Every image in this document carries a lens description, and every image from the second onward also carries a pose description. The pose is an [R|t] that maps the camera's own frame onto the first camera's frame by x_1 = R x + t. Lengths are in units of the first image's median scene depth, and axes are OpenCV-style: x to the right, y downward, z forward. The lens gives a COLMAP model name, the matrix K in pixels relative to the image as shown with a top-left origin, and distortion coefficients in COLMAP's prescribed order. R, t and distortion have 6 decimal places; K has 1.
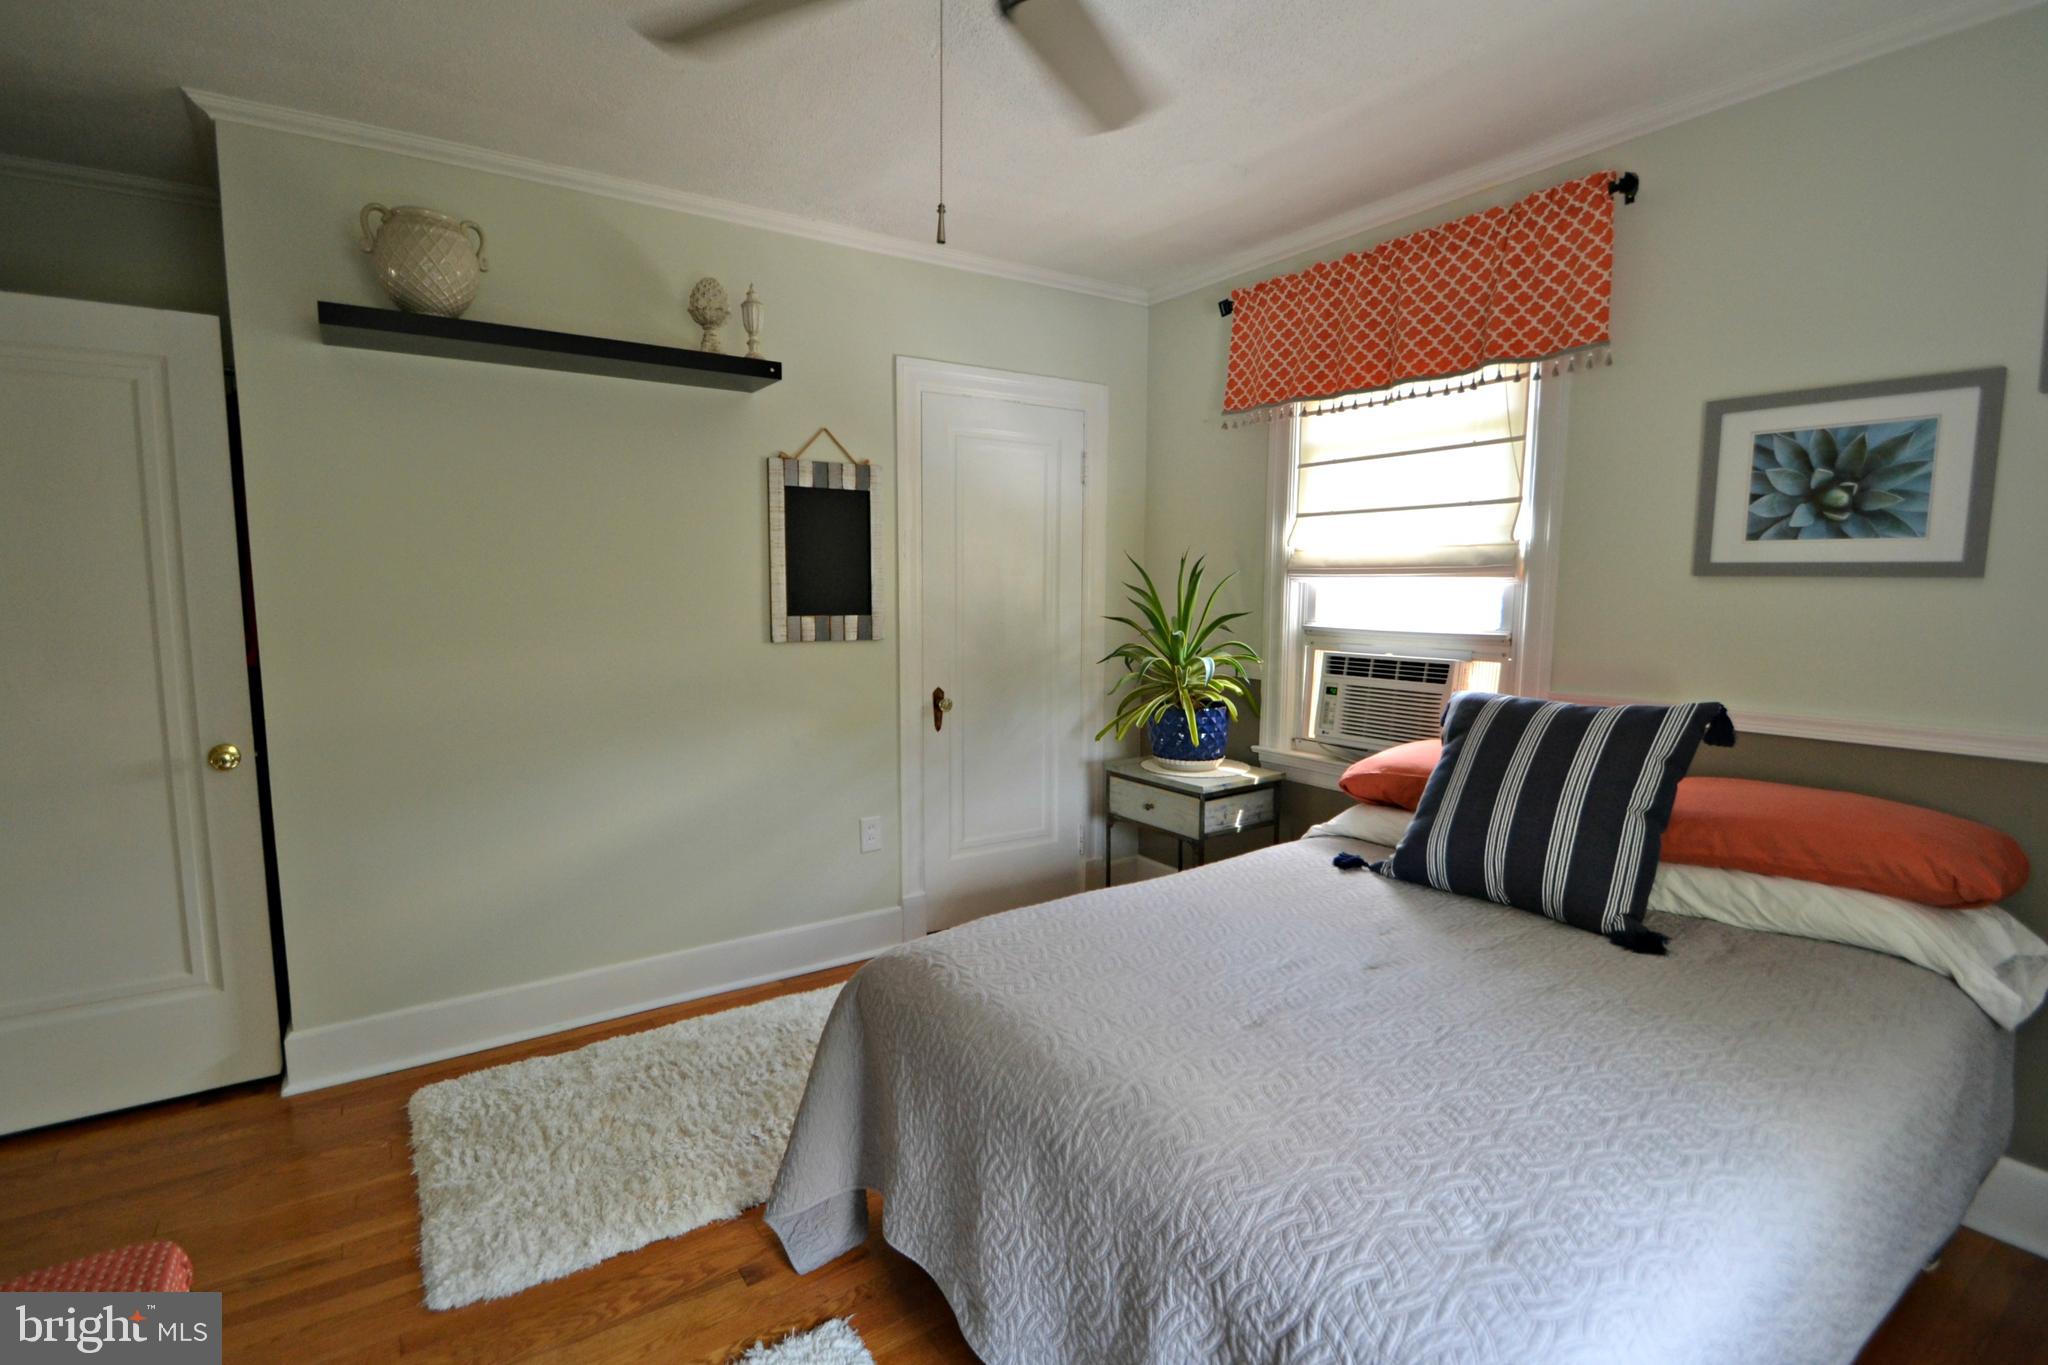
lens RADIAL K [[957.5, 0, 1013.9], [0, 957.5, 691.9], [0, 0, 1]] dist [0.007203, -0.012184]
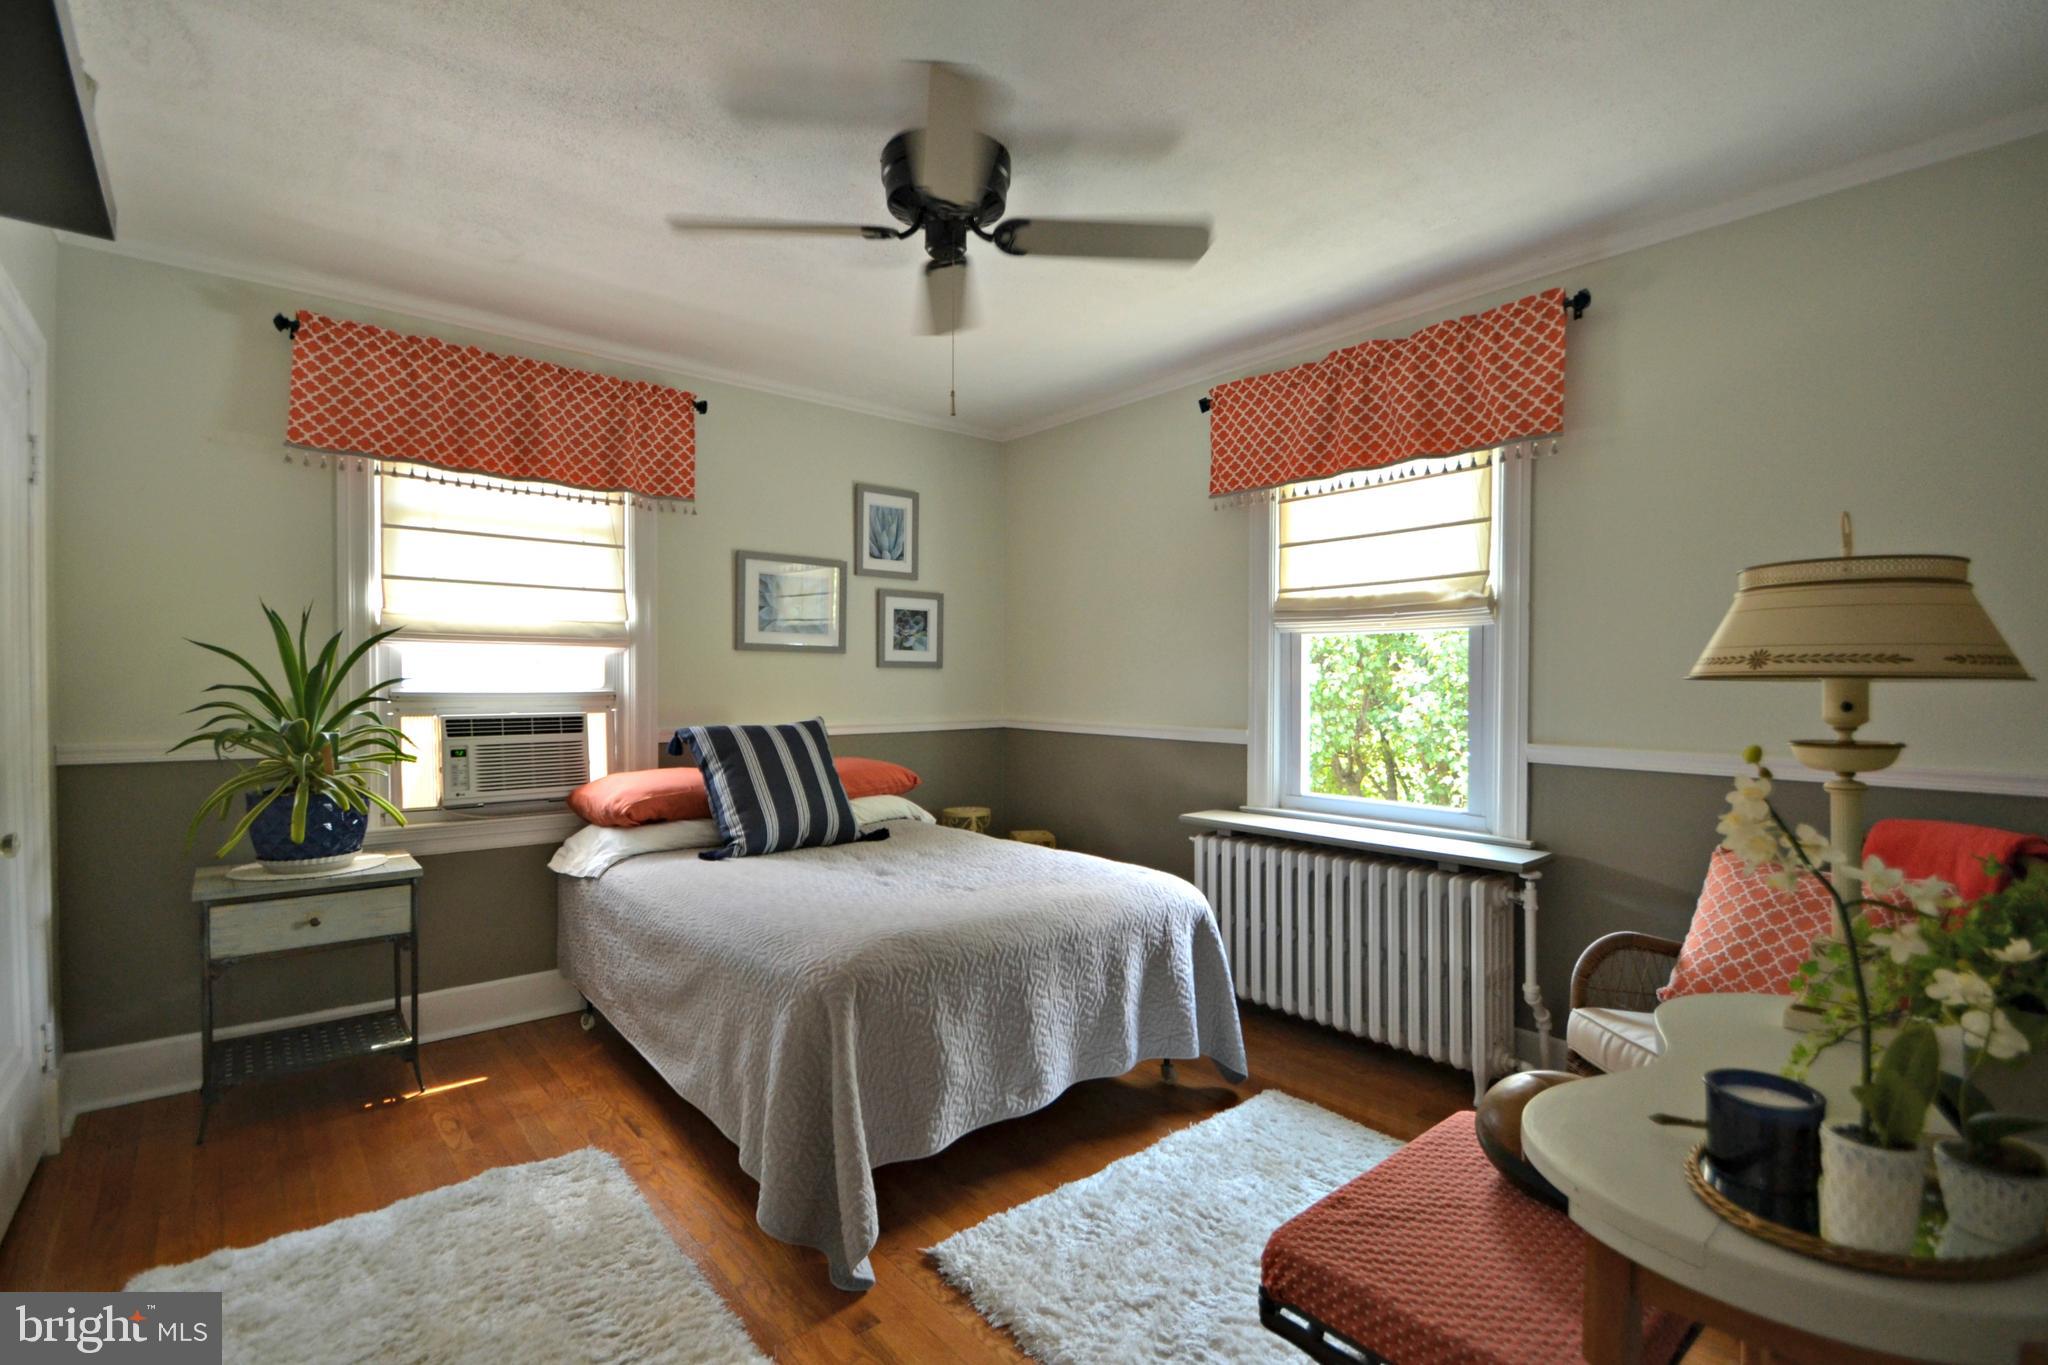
lens RADIAL K [[957.5, 0, 1013.9], [0, 957.5, 691.9], [0, 0, 1]] dist [0.007203, -0.012184]
pose [[-0.113891, -0.012755, 0.993411, -0.826108], [0.108894, 0.993733, 0.025244, -0.030271], [-0.987507, 0.111051, -0.111789, 0.577664]]
